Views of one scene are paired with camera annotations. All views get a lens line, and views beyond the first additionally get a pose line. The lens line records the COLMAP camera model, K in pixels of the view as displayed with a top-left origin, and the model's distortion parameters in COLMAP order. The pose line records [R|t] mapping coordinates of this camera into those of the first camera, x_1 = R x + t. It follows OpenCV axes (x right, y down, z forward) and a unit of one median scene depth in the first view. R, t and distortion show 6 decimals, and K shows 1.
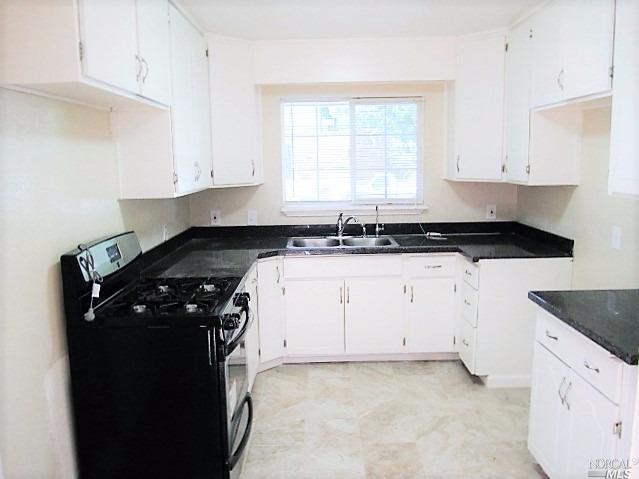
lens RADIAL K [[519.2, 0, 319.5], [0, 519.2, 239.5], [0, 0, 1]] dist [-0.056785, -0.001550]
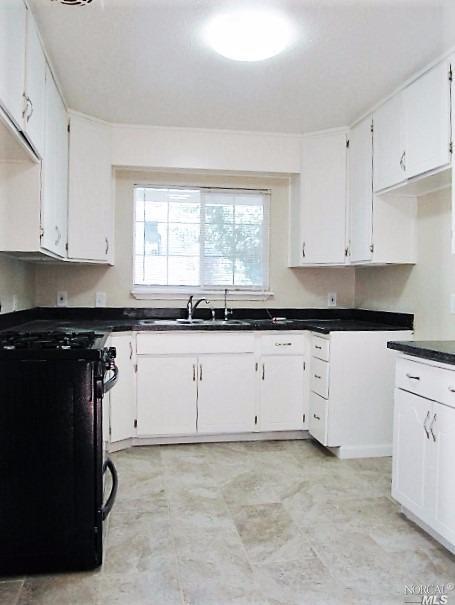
lens RADIAL K [[519.6, 0, 227.5], [0, 519.6, 302.5], [0, 0, 1]] dist [-0.068368, -0.001821]
pose [[0.984754, 0.023455, 0.172362, -0.071478], [-0.000861, 0.991513, -0.130004, 0.105626], [-0.173948, 0.127874, 0.976417, -0.000853]]
